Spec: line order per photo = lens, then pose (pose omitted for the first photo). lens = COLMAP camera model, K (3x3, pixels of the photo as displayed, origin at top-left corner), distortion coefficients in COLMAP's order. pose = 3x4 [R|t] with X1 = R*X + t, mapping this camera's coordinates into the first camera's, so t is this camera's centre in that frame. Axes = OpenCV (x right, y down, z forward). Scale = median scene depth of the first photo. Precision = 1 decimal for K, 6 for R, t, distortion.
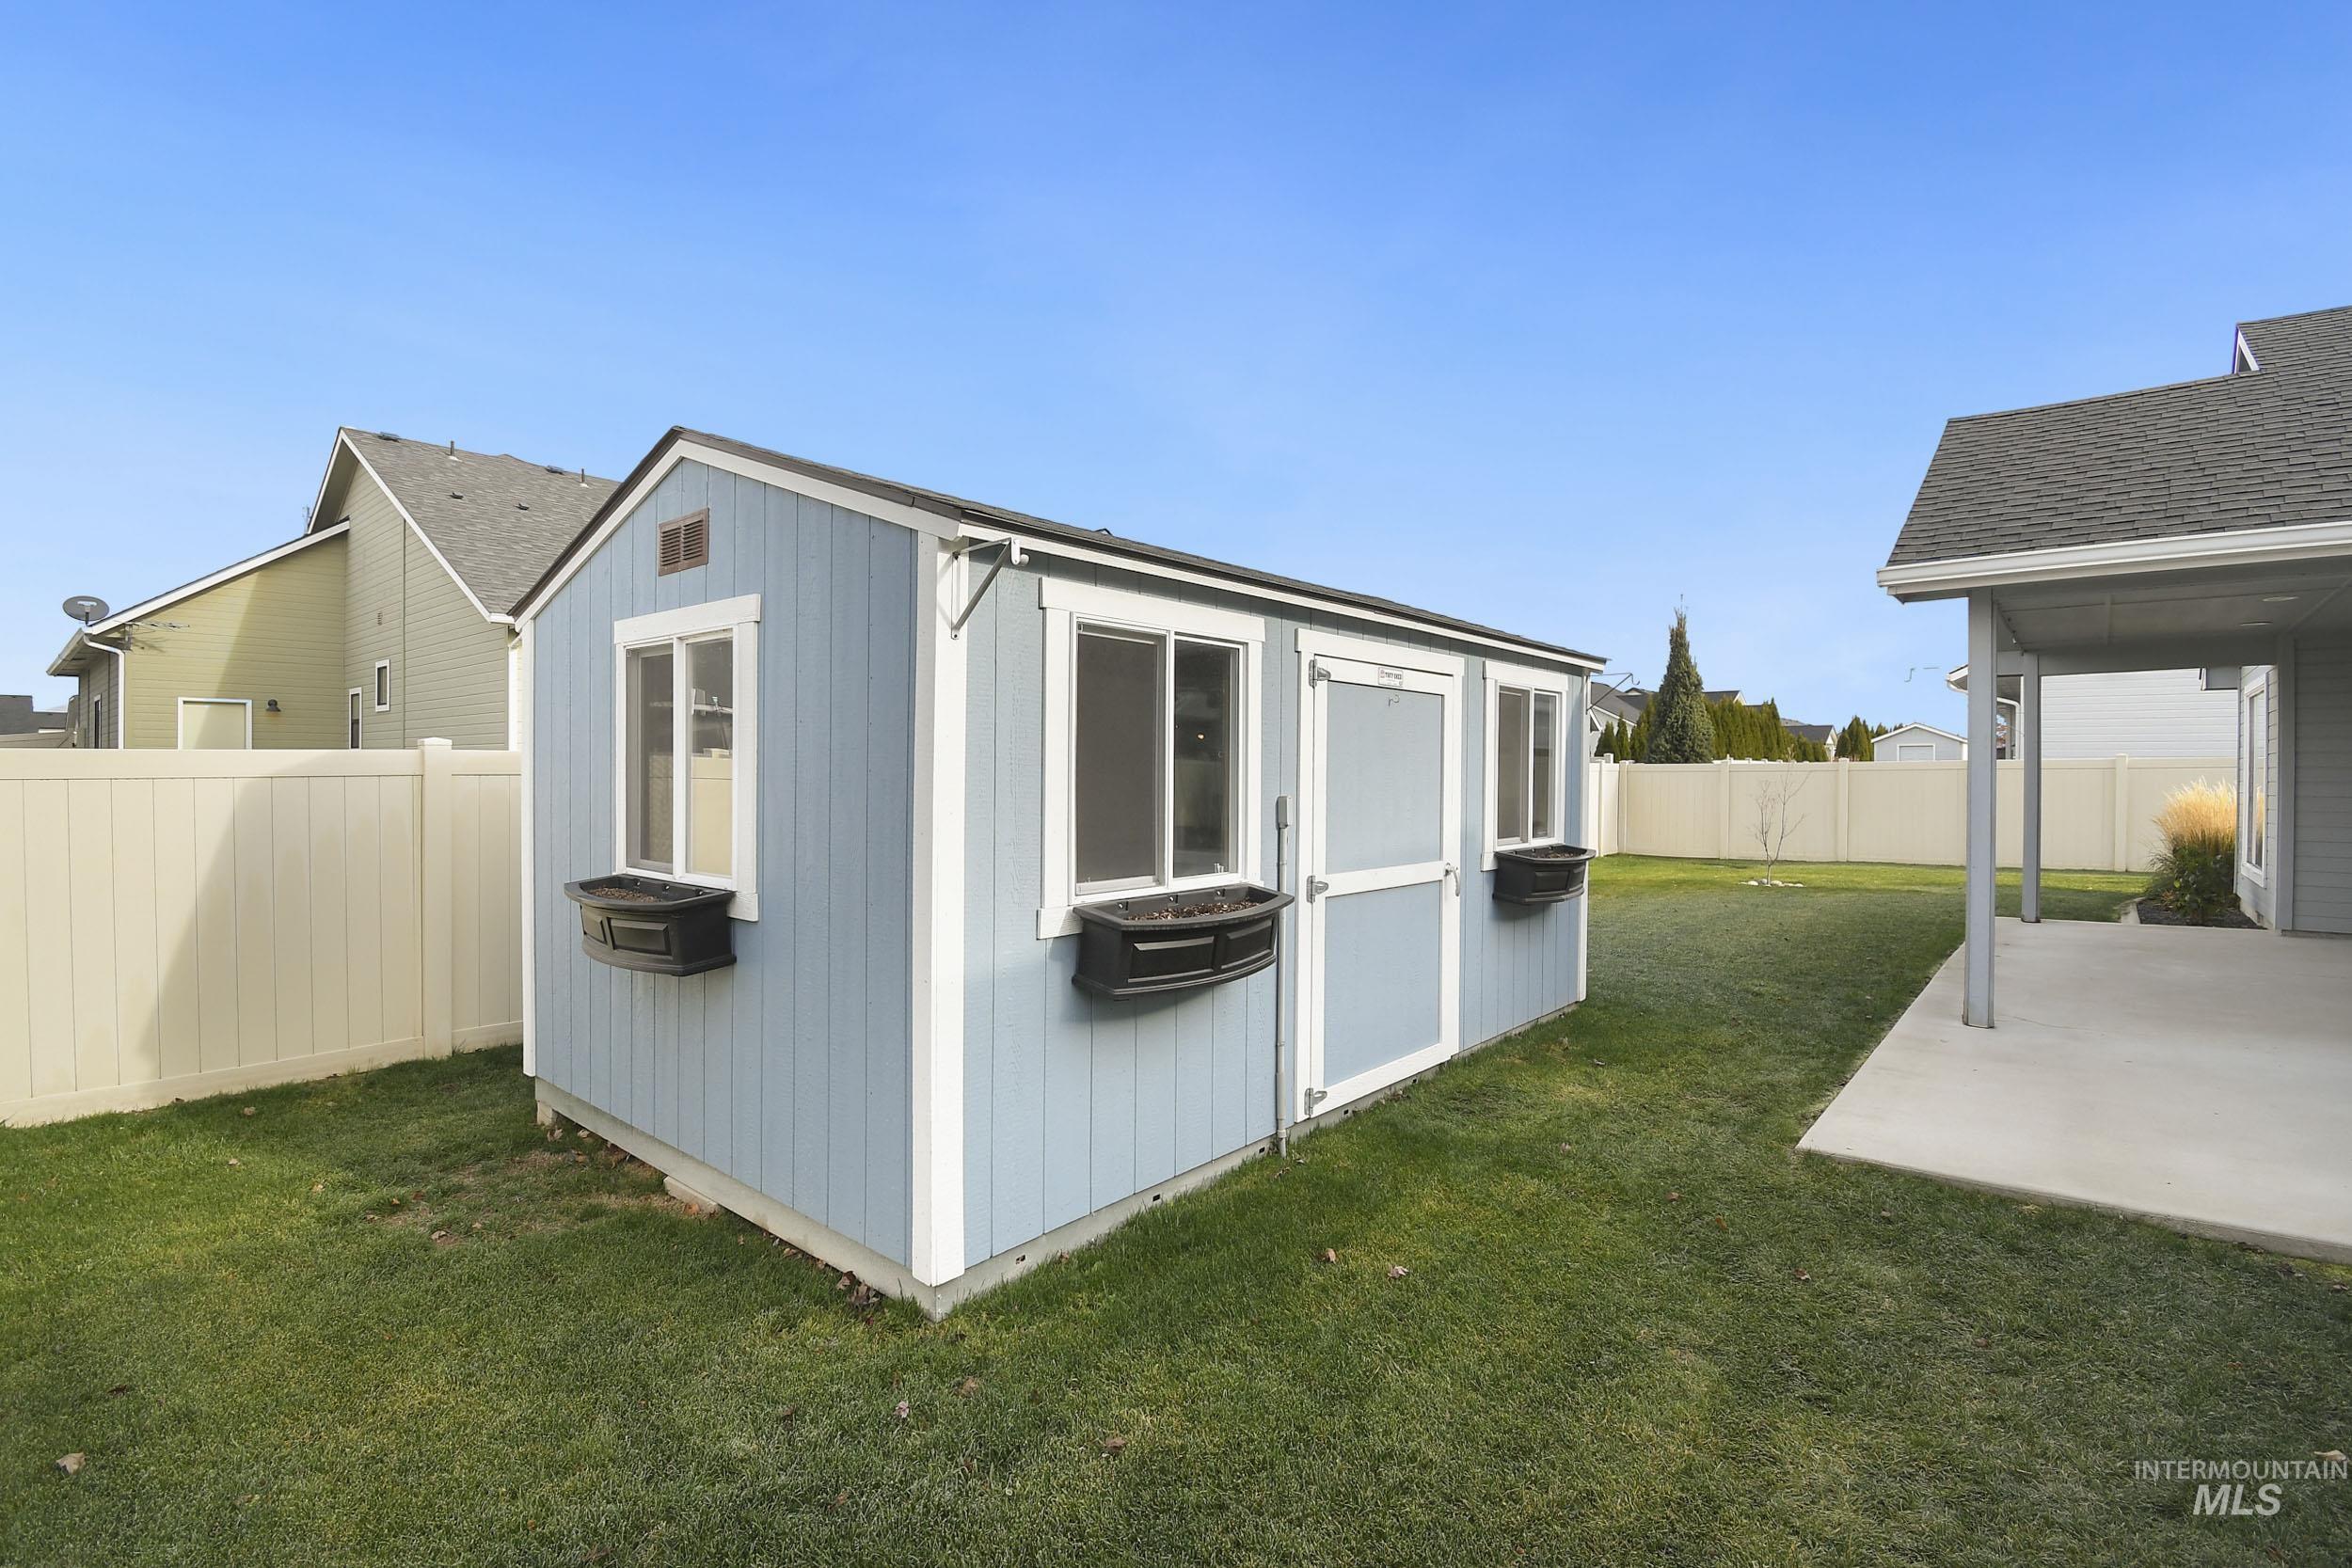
lens RADIAL K [[1056.4, 0, 1176.0], [0, 1056.4, 784.0], [0, 0, 1]] dist [0.000260, -0.018678]
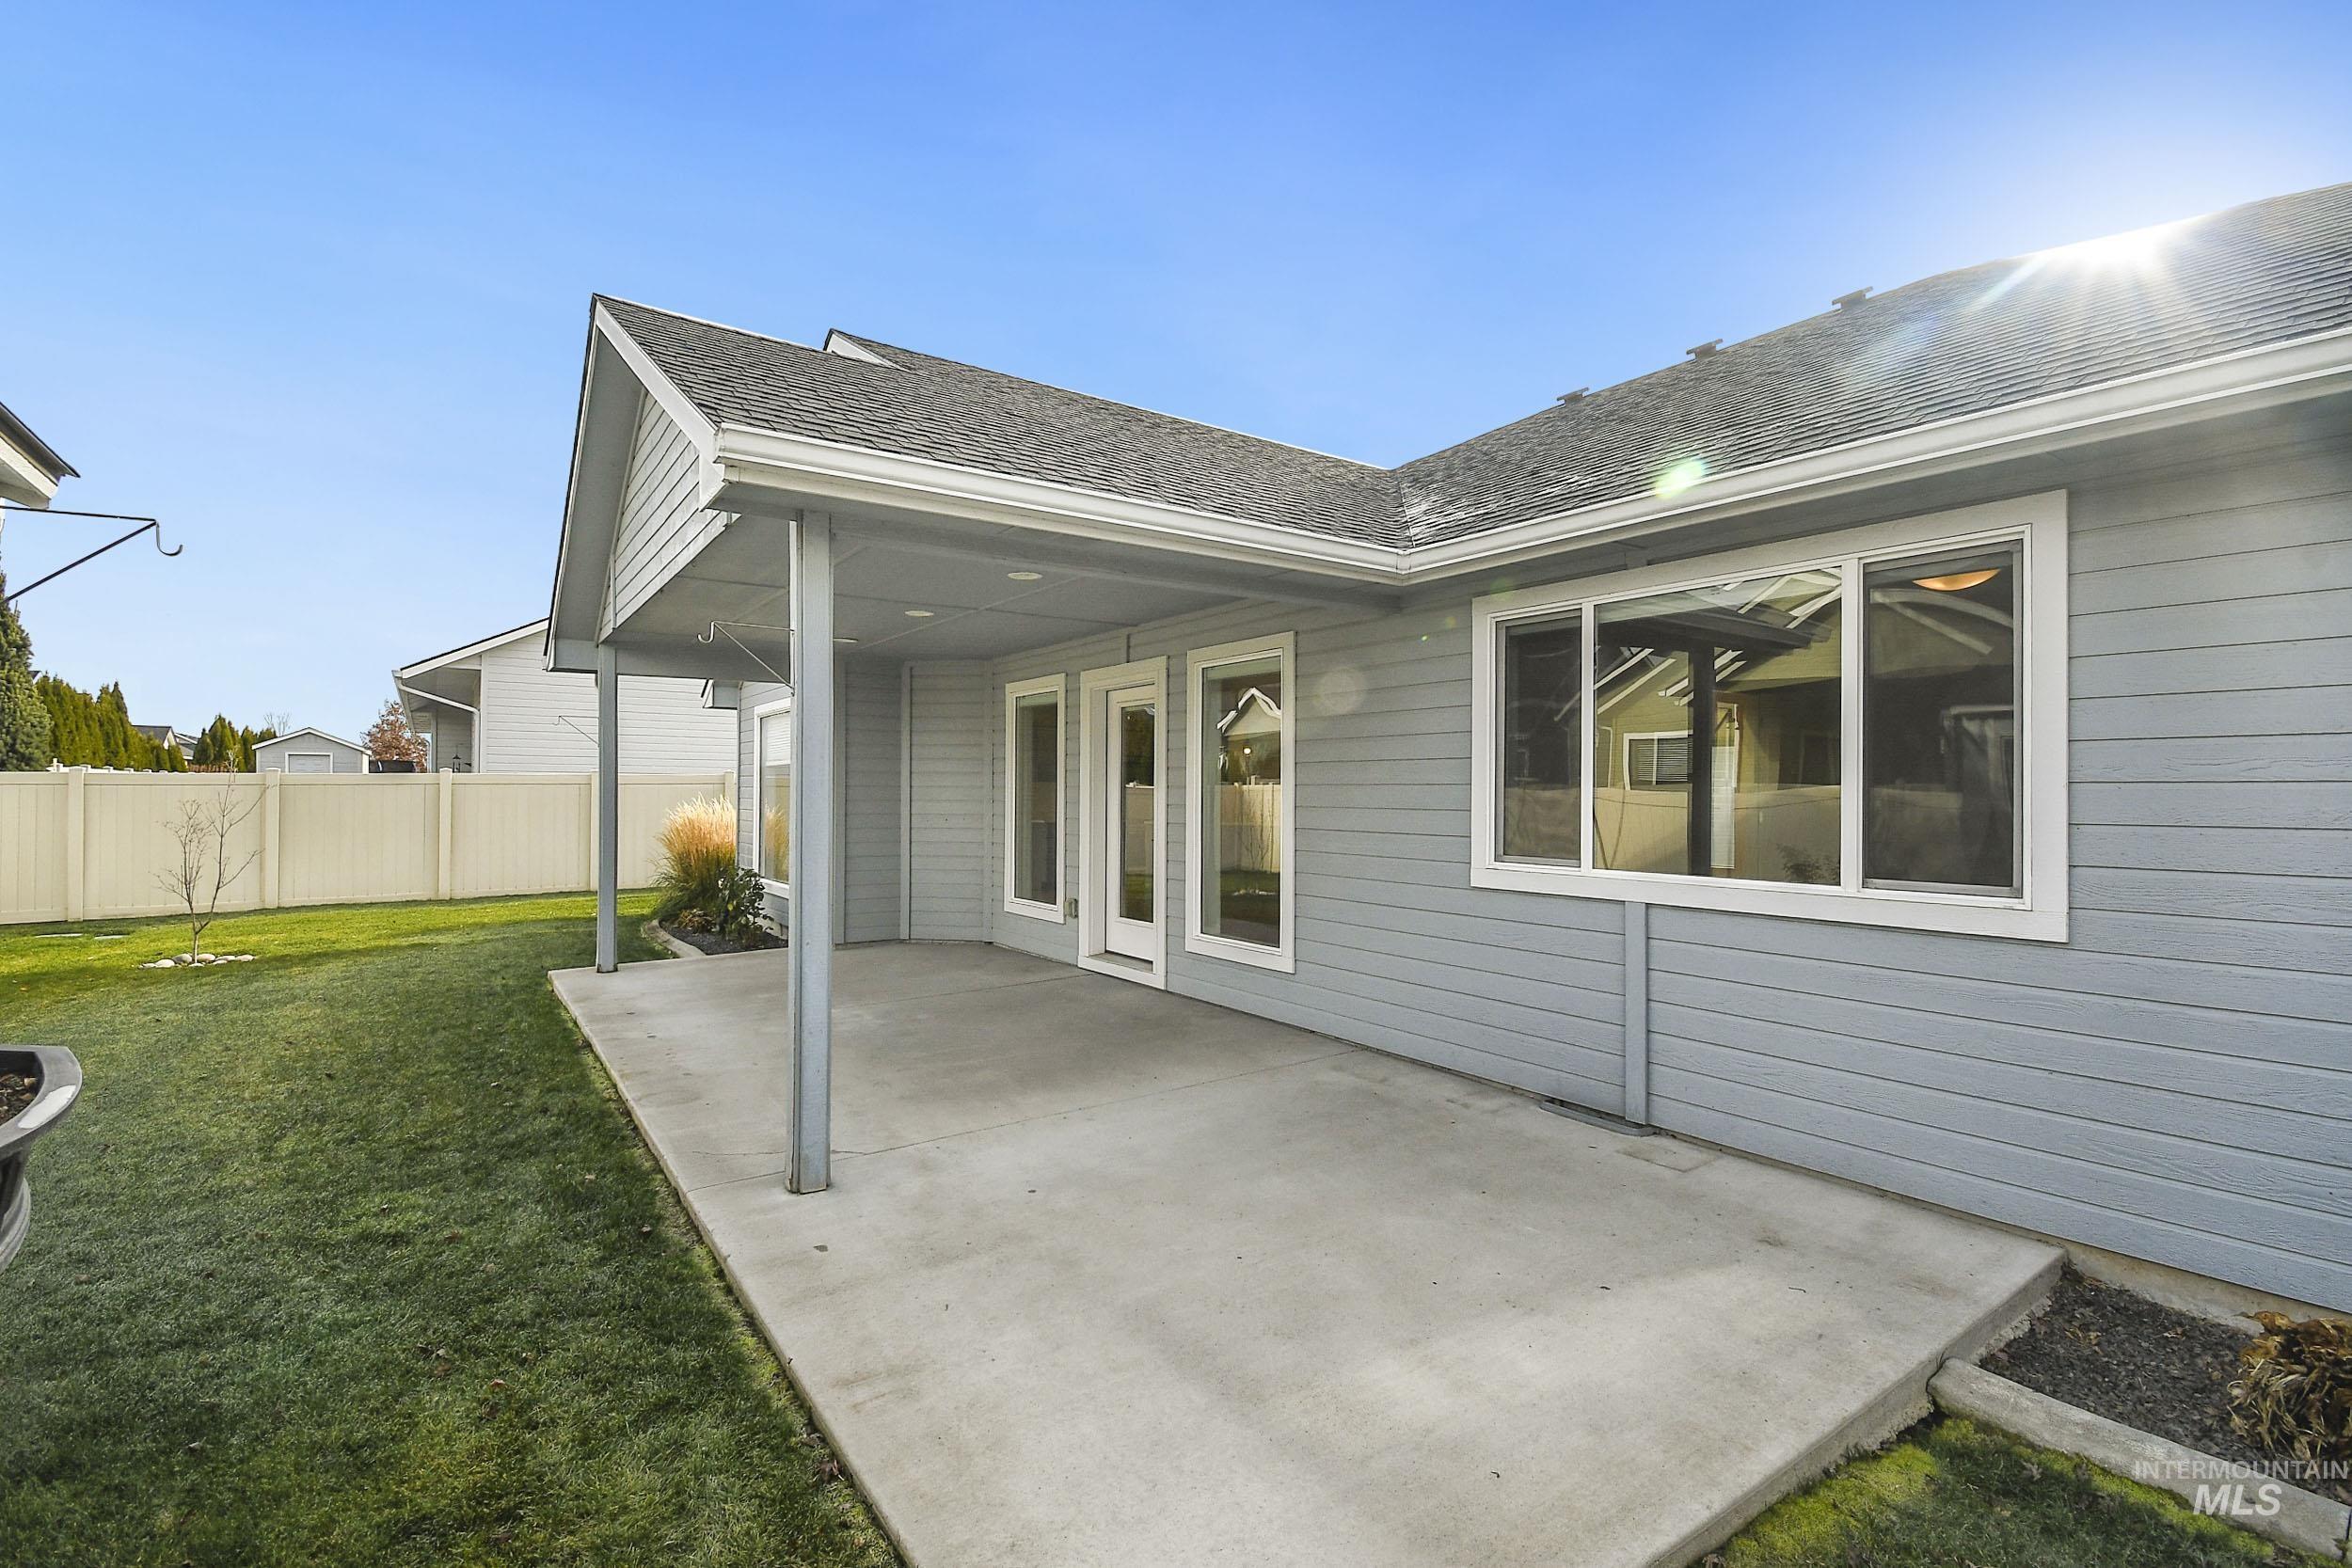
lens RADIAL K [[1056.4, 0, 1176.0], [0, 1056.4, 784.0], [0, 0, 1]] dist [0.000260, -0.018678]
pose [[0.222706, 0.006818, 0.974862, 0.059089], [0.005597, 0.999950, -0.008272, -0.003273], [-0.974869, 0.007298, 0.222657, 0.205699]]
